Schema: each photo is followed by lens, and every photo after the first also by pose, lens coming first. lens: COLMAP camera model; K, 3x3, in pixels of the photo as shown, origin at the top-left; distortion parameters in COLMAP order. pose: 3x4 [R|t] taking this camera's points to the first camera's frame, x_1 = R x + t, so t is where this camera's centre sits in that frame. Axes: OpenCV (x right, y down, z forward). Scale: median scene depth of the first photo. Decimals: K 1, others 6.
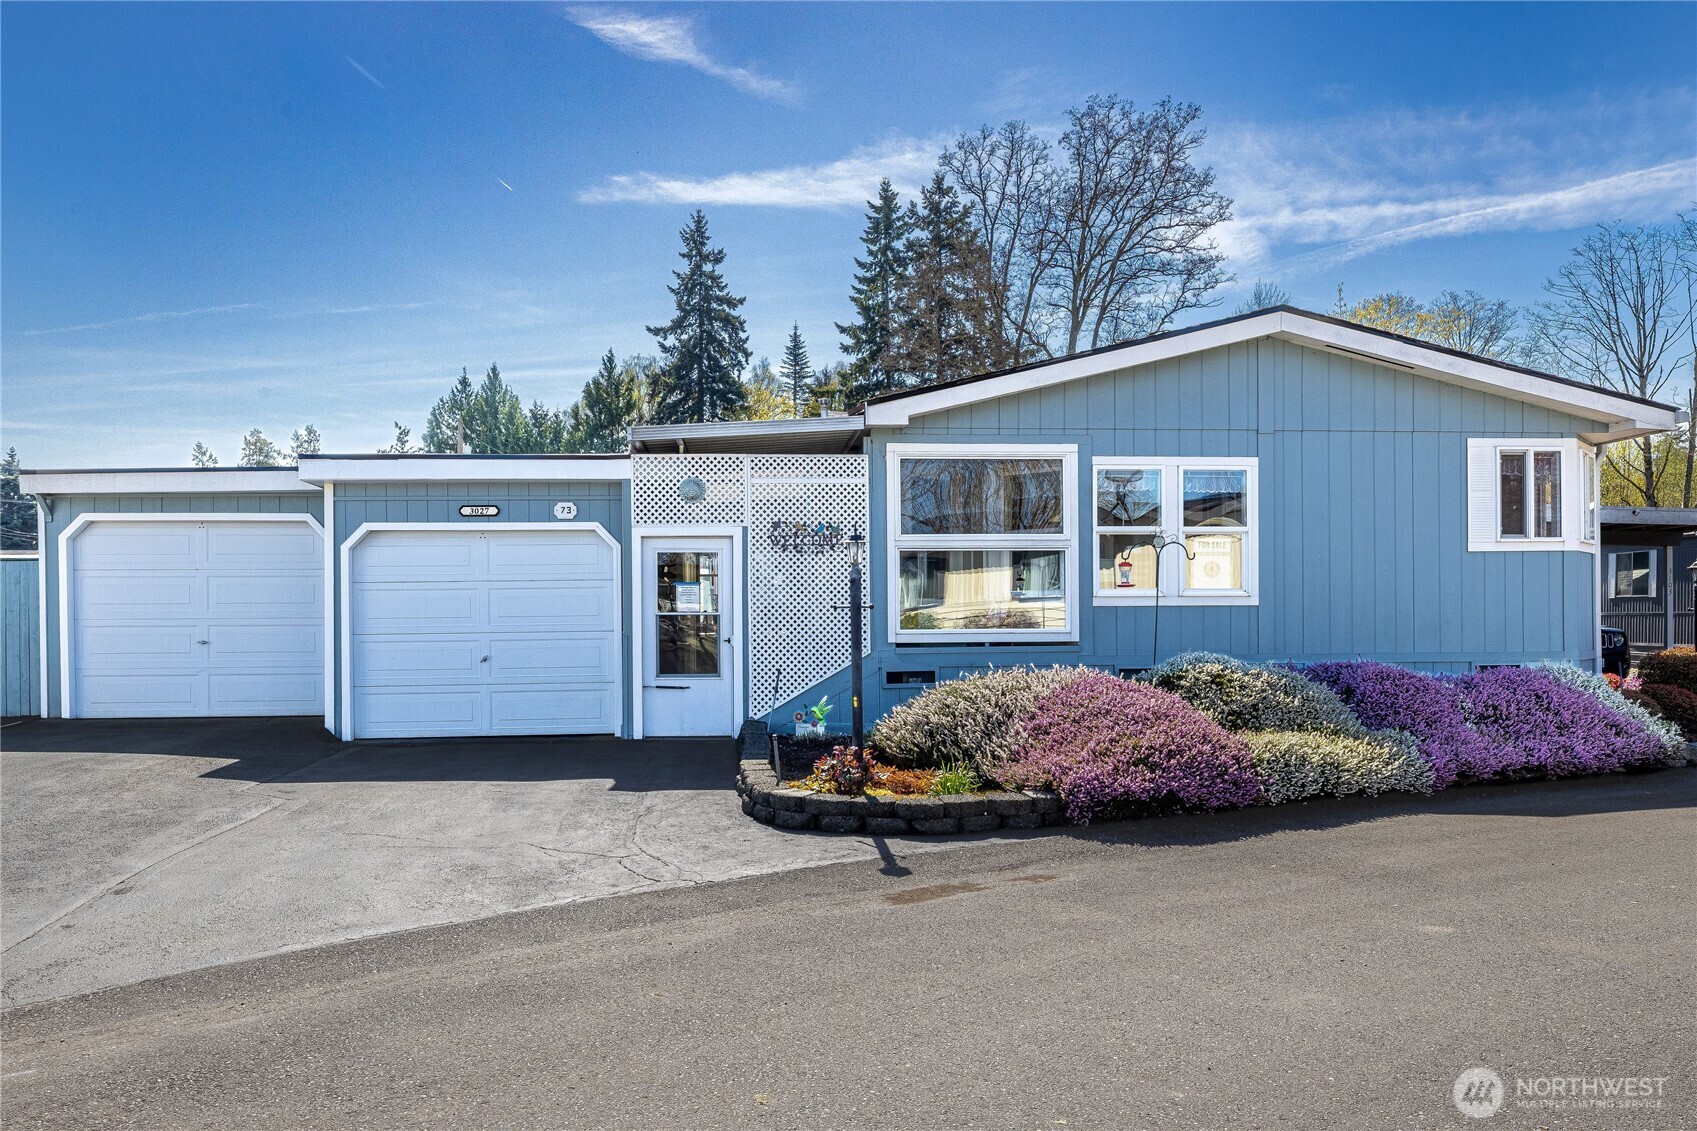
lens RADIAL K [[1190.4, 0, 846.2], [0, 1190.4, 609.0], [0, 0, 1]] dist [0.000674, 0.001331]
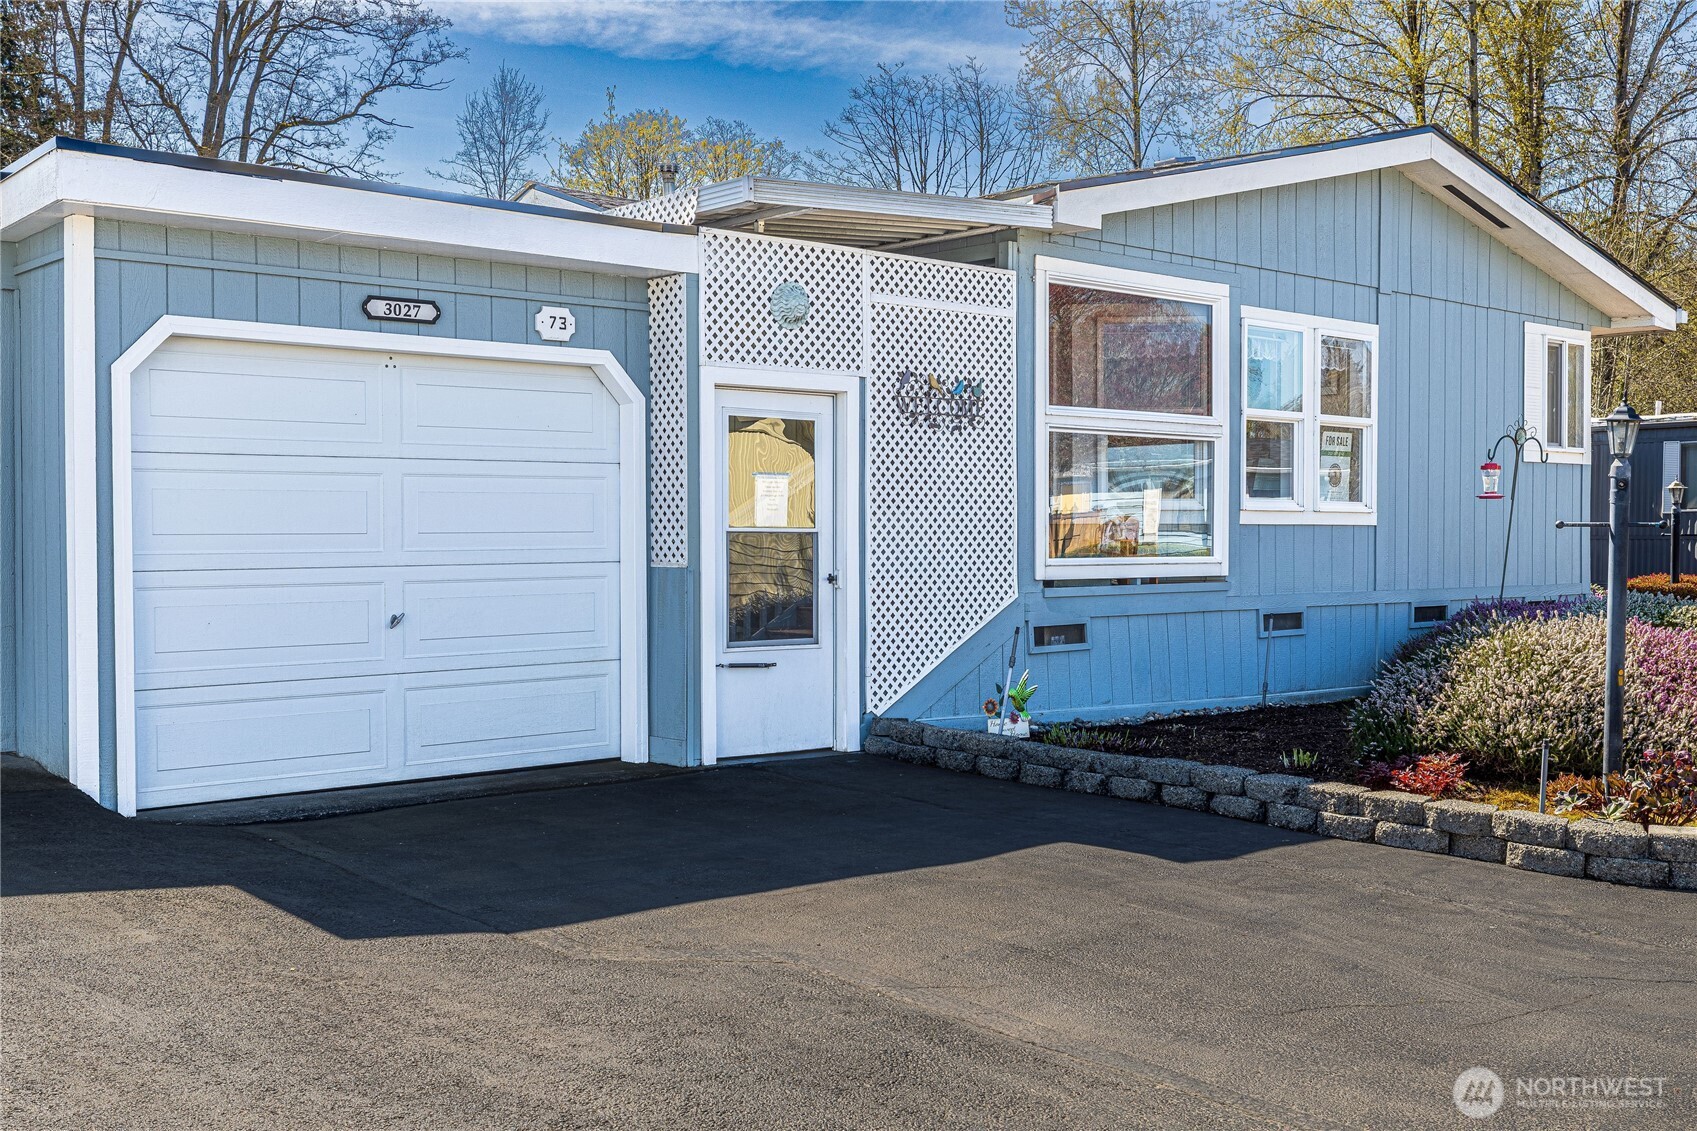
lens RADIAL K [[1690.0, 0, 848.5], [0, 1690.0, 565.5], [0, 0, 1]] dist [-0.002518, 0.001285]
pose [[0.811206, -0.004339, 0.584744, -0.551934], [-0.010604, 0.999699, 0.022129, 0.002528], [-0.584664, -0.024152, 0.810916, 0.344159]]
